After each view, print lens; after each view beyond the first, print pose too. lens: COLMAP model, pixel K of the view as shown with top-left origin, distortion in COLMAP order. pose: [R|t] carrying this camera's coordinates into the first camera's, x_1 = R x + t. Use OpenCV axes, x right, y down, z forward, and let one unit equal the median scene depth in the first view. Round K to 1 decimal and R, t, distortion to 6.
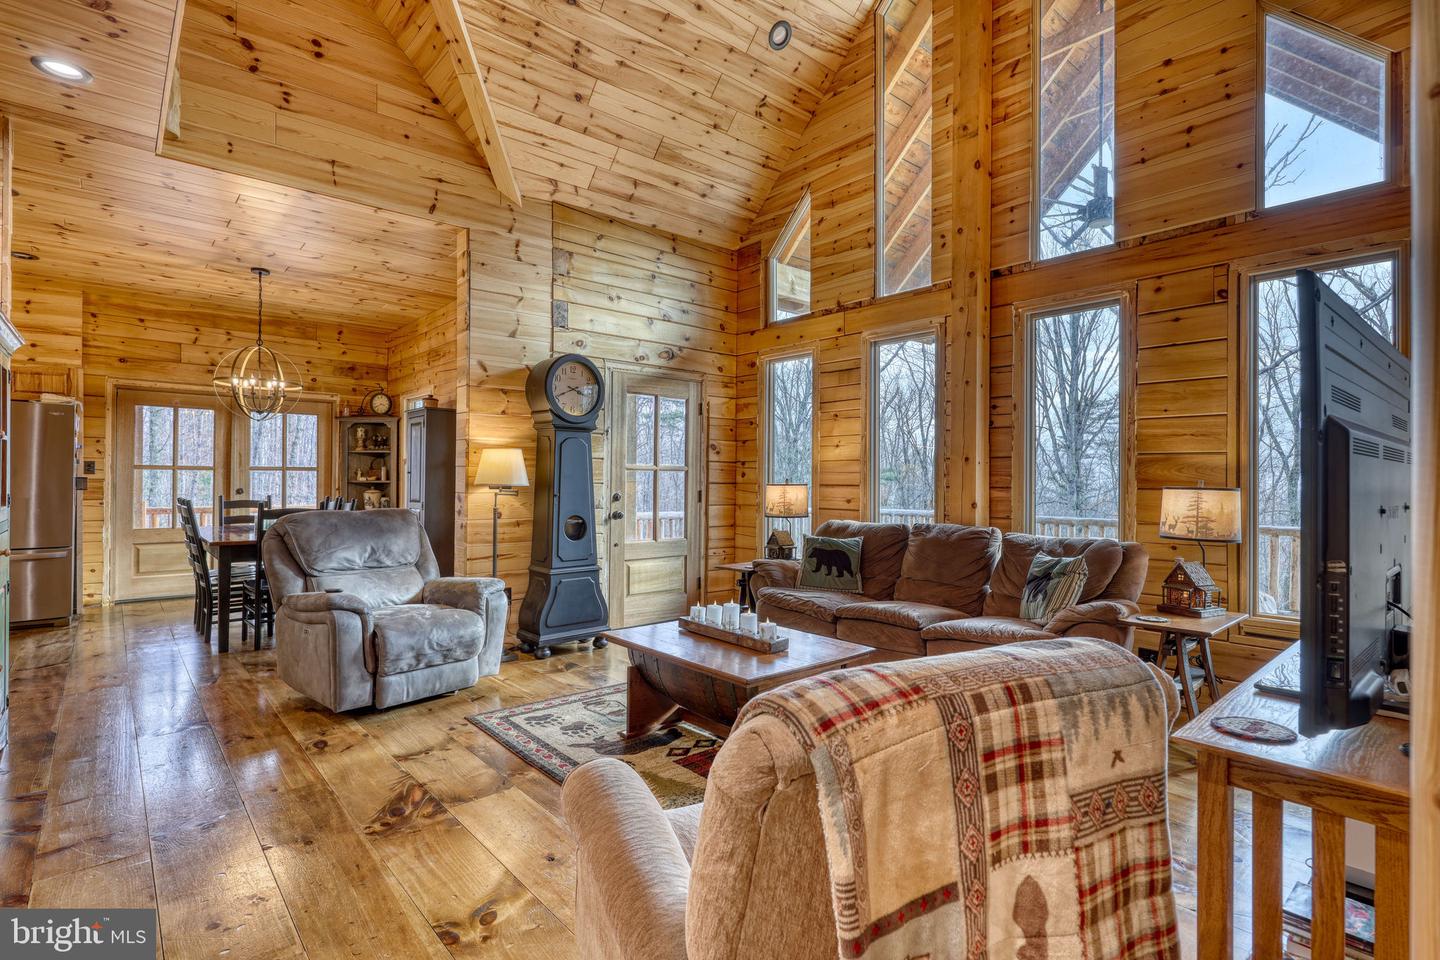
lens RADIAL K [[698.9, 0, 733.9], [0, 698.9, 472.2], [0, 0, 1]] dist [0.002674, 0.000654]
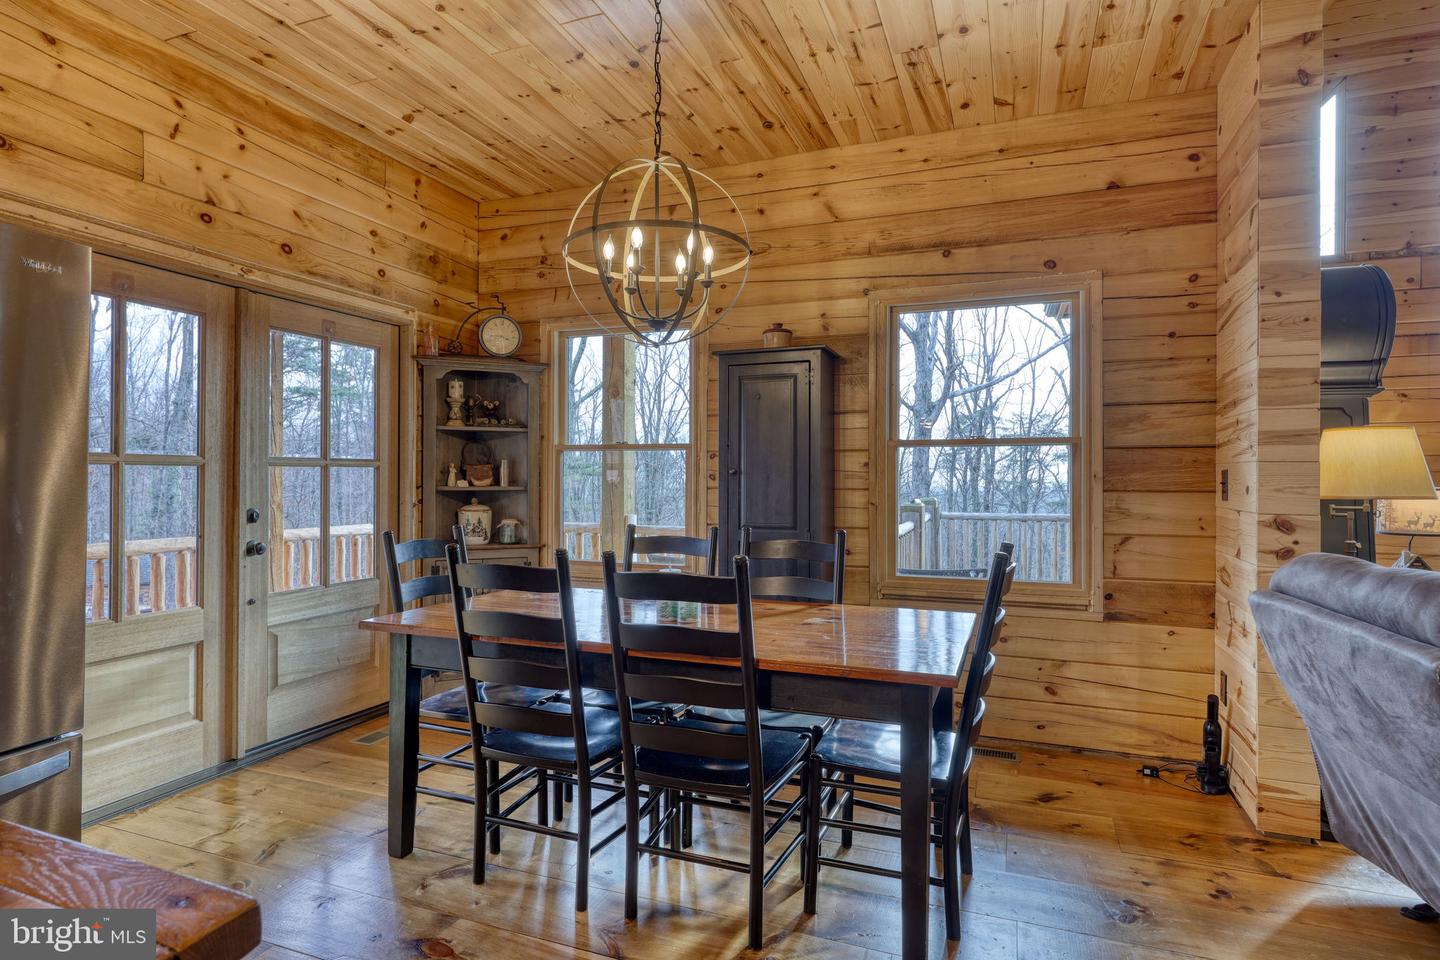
lens RADIAL K [[772.8, 0, 720.8], [0, 772.8, 477.8], [0, 0, 1]] dist [-0.001352, 0.001287]
pose [[0.888802, -0.000597, 0.458291, -0.623662], [-0.001161, 0.999993, 0.003554, 0.003639], [-0.458290, -0.003691, 0.888795, 0.426475]]
